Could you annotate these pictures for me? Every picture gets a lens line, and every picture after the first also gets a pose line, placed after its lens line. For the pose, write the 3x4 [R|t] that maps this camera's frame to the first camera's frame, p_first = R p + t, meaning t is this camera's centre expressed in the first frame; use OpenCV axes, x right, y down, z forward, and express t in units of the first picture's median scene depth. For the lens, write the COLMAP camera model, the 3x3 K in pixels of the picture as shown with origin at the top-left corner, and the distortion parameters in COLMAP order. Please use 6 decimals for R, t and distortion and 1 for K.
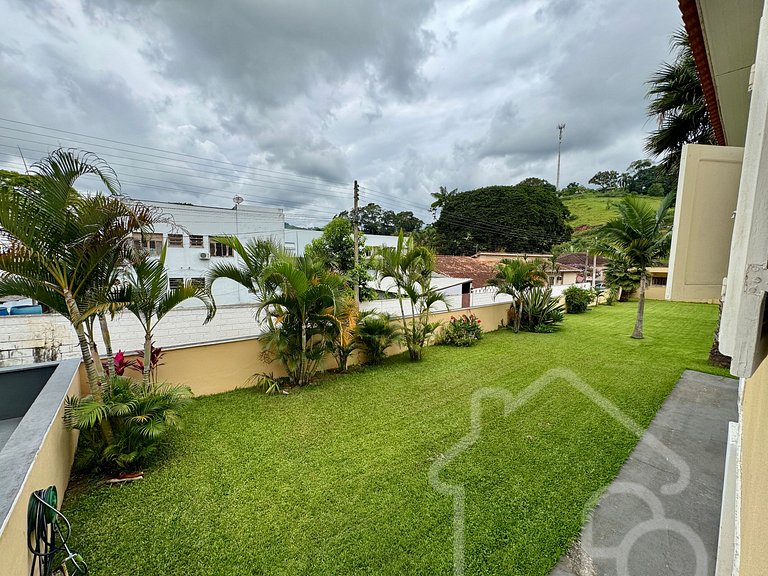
lens RADIAL K [[306.7, 0, 384.0], [0, 306.7, 288.0], [0, 0, 1]] dist [0.000220, -0.000050]
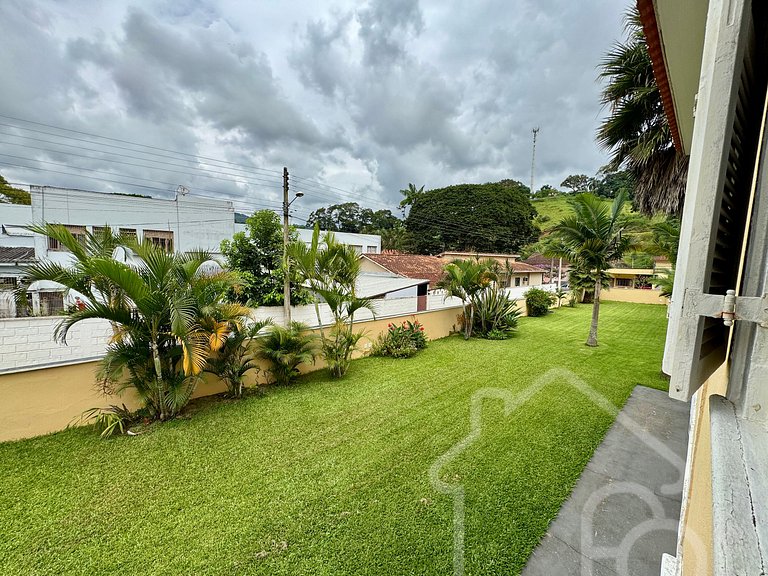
lens RADIAL K [[306.7, 0, 384.0], [0, 306.7, 288.0], [0, 0, 1]] dist [0.000220, -0.000050]
pose [[0.997898, 0.004685, 0.064635, 0.093754], [-0.004978, 0.999978, 0.004371, -0.008850], [-0.064613, -0.004683, 0.997899, 0.076932]]
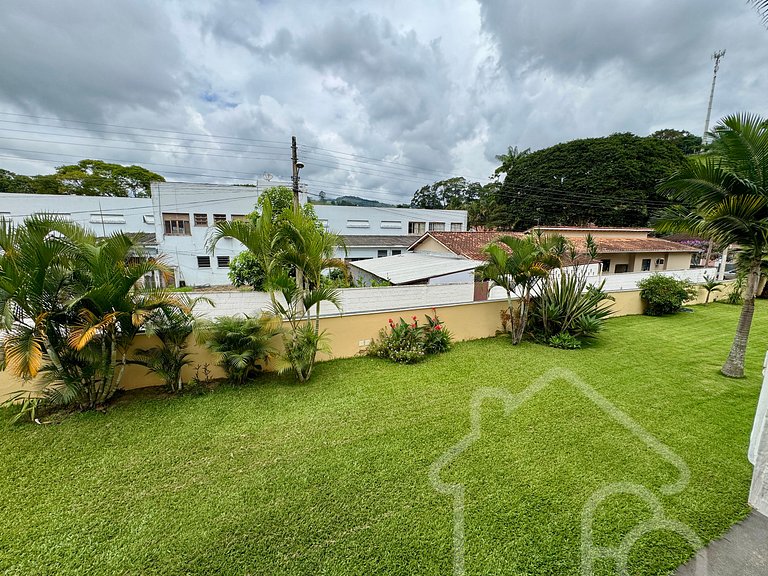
lens RADIAL K [[306.7, 0, 384.0], [0, 306.7, 288.0], [0, 0, 1]] dist [0.000220, -0.000050]
pose [[0.960311, 0.039460, -0.276125, 0.252557], [-0.018925, 0.996879, 0.076643, -0.020620], [0.278287, -0.068376, 0.958061, 0.203688]]
